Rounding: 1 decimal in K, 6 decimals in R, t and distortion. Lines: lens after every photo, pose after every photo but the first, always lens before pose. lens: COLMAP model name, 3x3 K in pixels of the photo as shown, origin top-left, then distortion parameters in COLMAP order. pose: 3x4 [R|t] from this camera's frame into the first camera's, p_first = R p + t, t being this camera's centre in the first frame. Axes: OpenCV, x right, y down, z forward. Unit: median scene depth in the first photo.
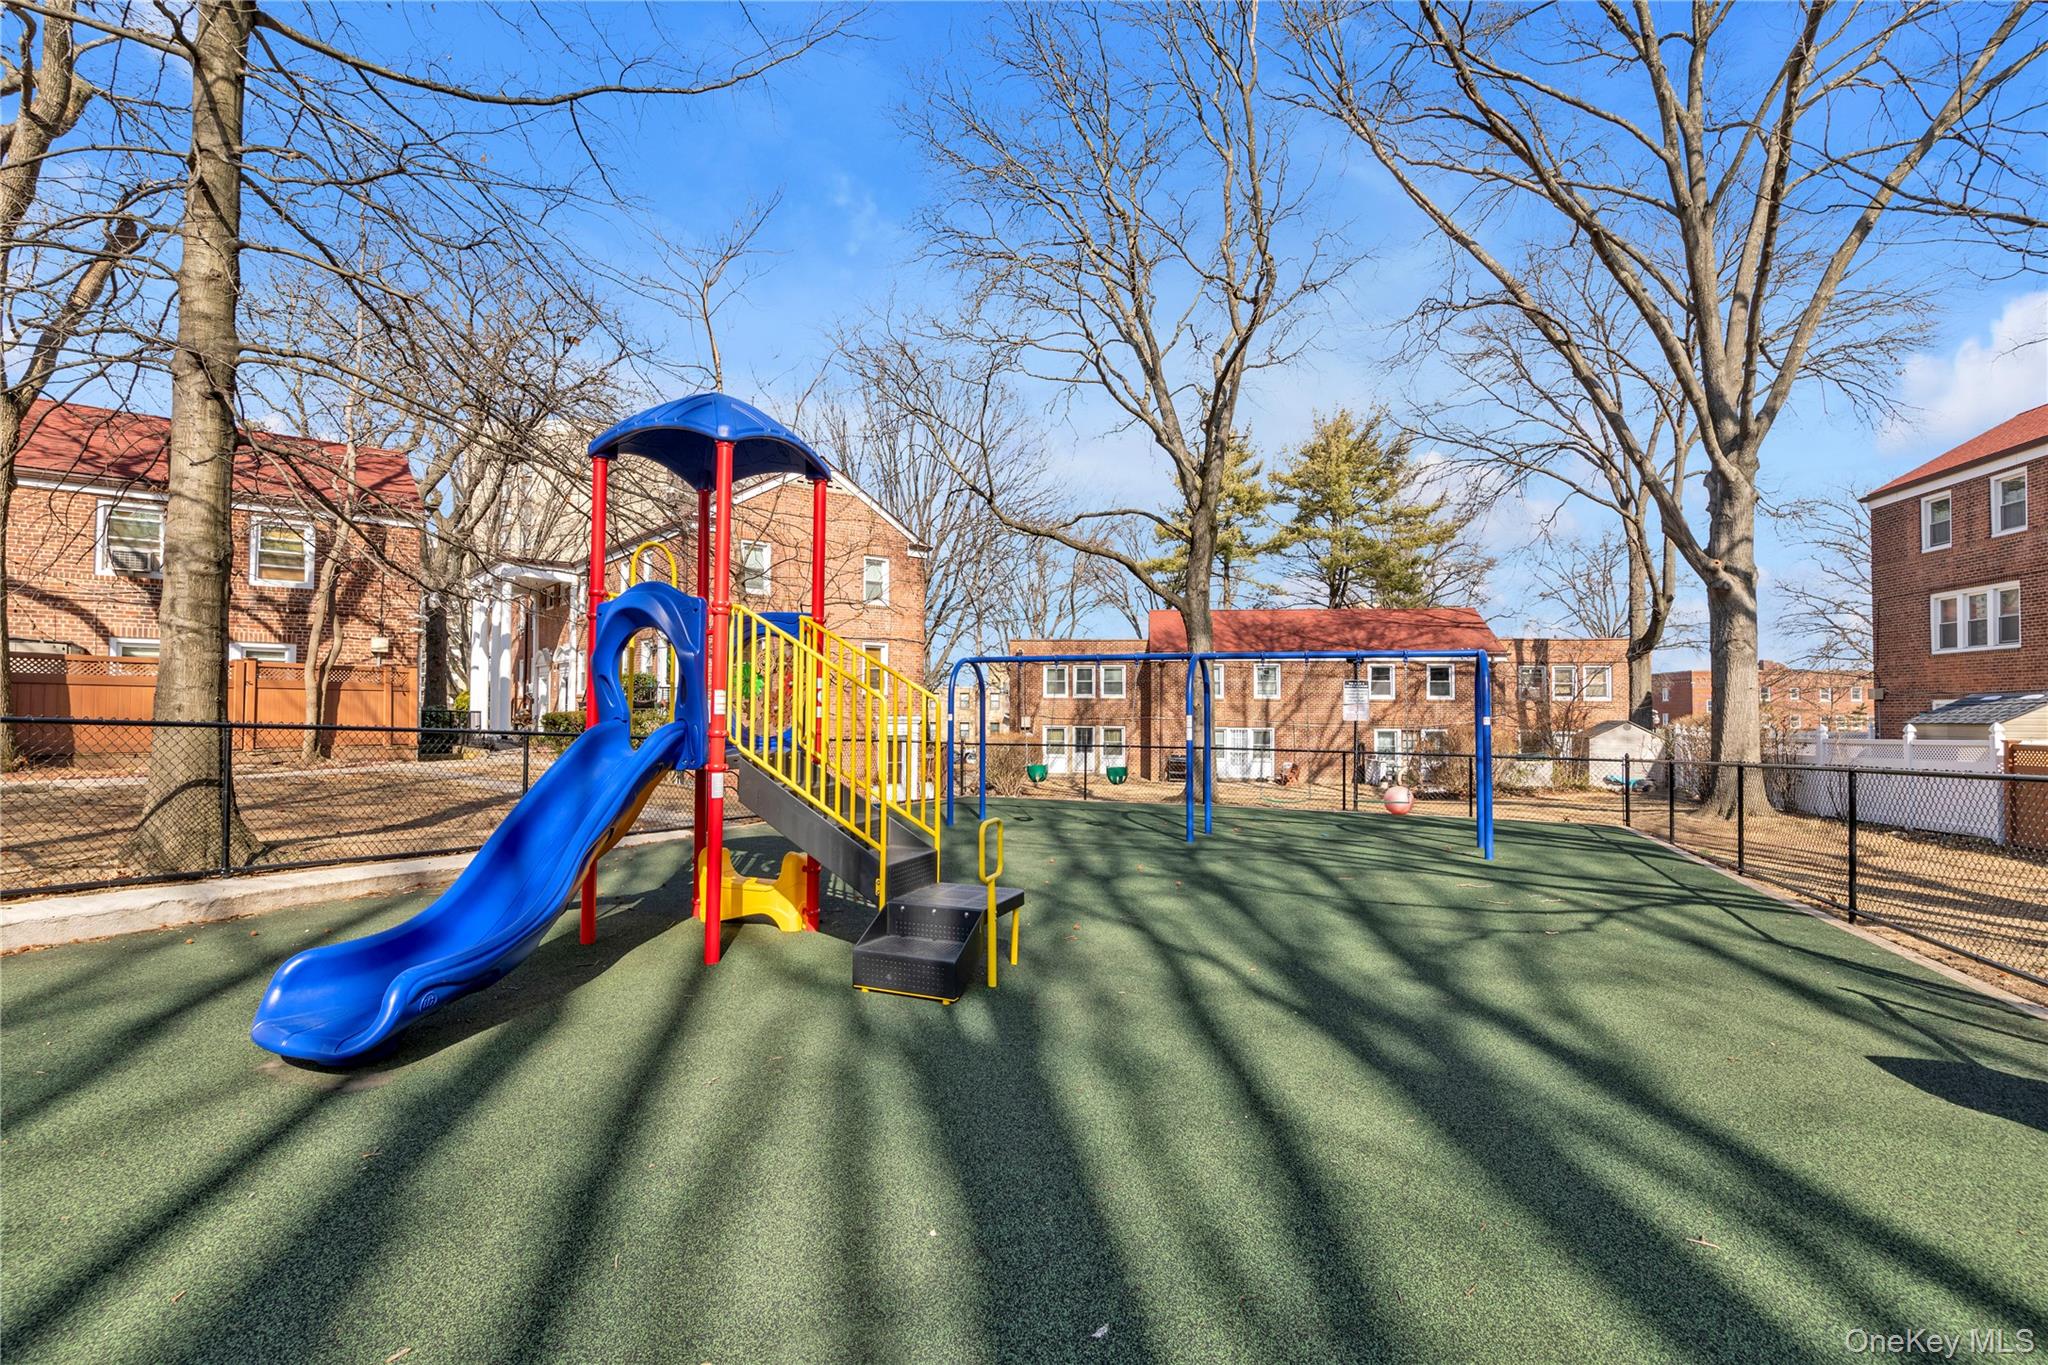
lens RADIAL K [[989.4, 0, 1026.5], [0, 989.4, 693.7], [0, 0, 1]] dist [0.001774, 0.000094]
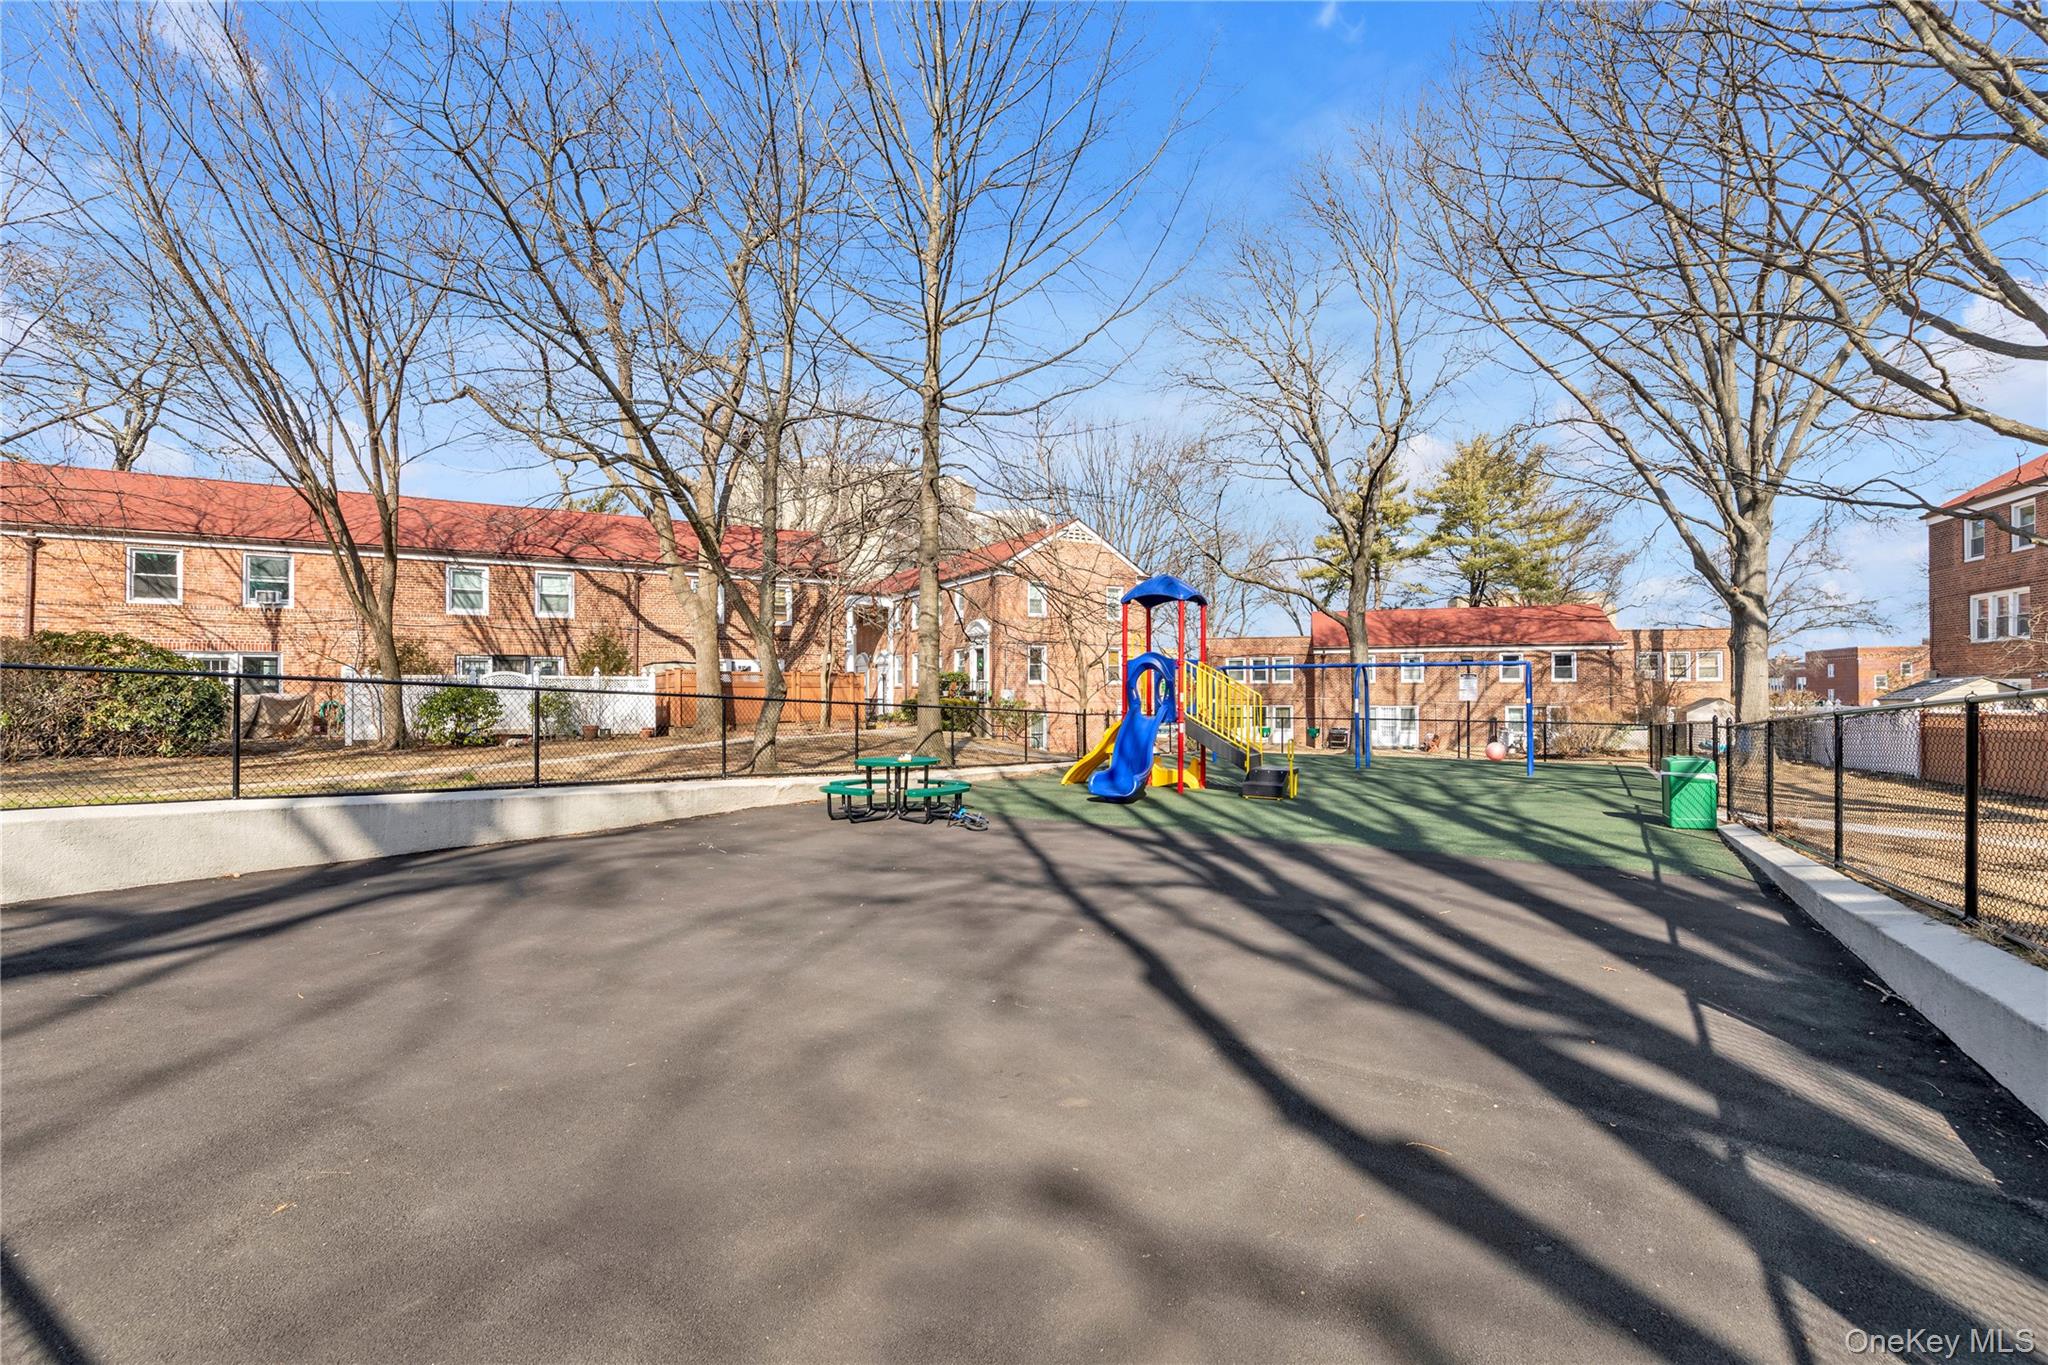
lens RADIAL K [[895.3, 0, 1019.9], [0, 895.3, 681.5], [0, 0, 1]] dist [0.000404, 0.000029]
pose [[0.983680, -0.012230, -0.179510, -0.043999], [0.013035, 0.999910, 0.003305, -0.006823], [0.179454, -0.005591, 0.983751, -0.210402]]
